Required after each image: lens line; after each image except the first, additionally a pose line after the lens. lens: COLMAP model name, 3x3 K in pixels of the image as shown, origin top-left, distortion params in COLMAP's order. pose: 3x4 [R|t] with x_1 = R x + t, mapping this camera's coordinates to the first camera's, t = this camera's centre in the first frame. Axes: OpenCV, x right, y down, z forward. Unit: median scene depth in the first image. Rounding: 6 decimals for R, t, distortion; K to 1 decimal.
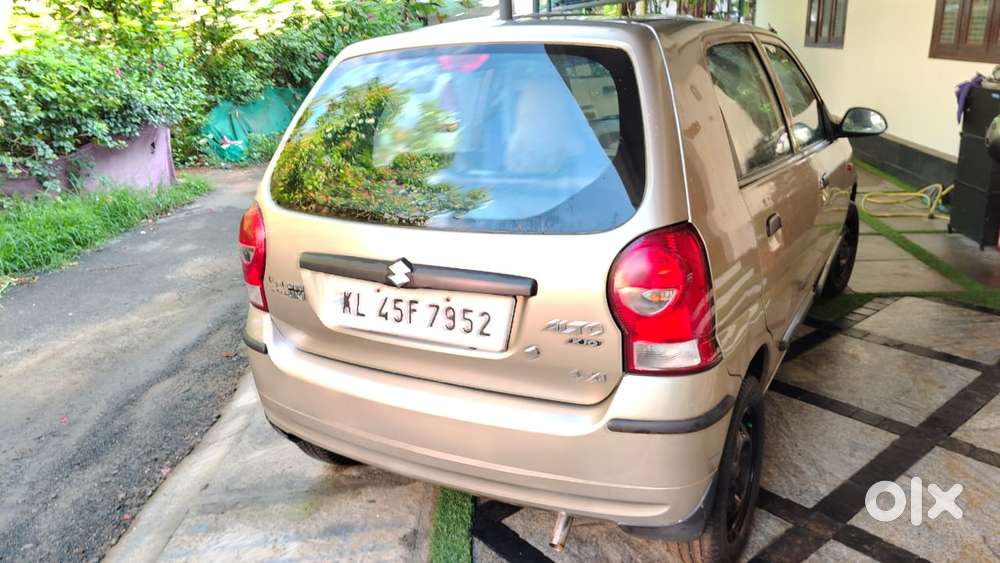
lens RADIAL K [[720.5, 0, 496.2], [0, 720.5, 277.8], [0, 0, 1]] dist [0.002028, -0.007263]
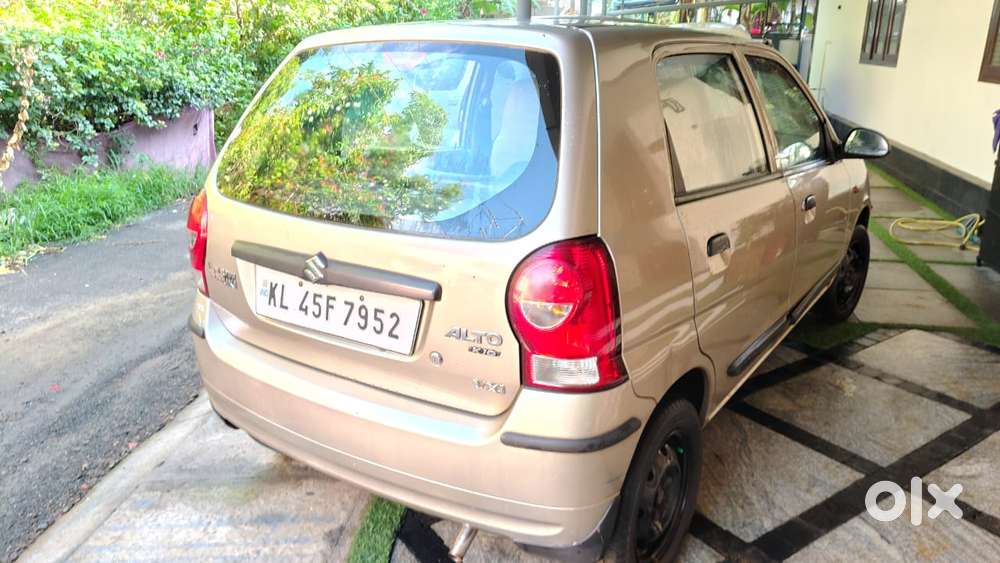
lens RADIAL K [[720.5, 0, 496.2], [0, 720.5, 277.8], [0, 0, 1]] dist [0.002028, -0.007263]
pose [[0.995165, 0.070279, -0.068609, 0.113357], [-0.070255, 0.997525, 0.002771, -0.008241], [0.068634, 0.002063, 0.997640, 0.015715]]
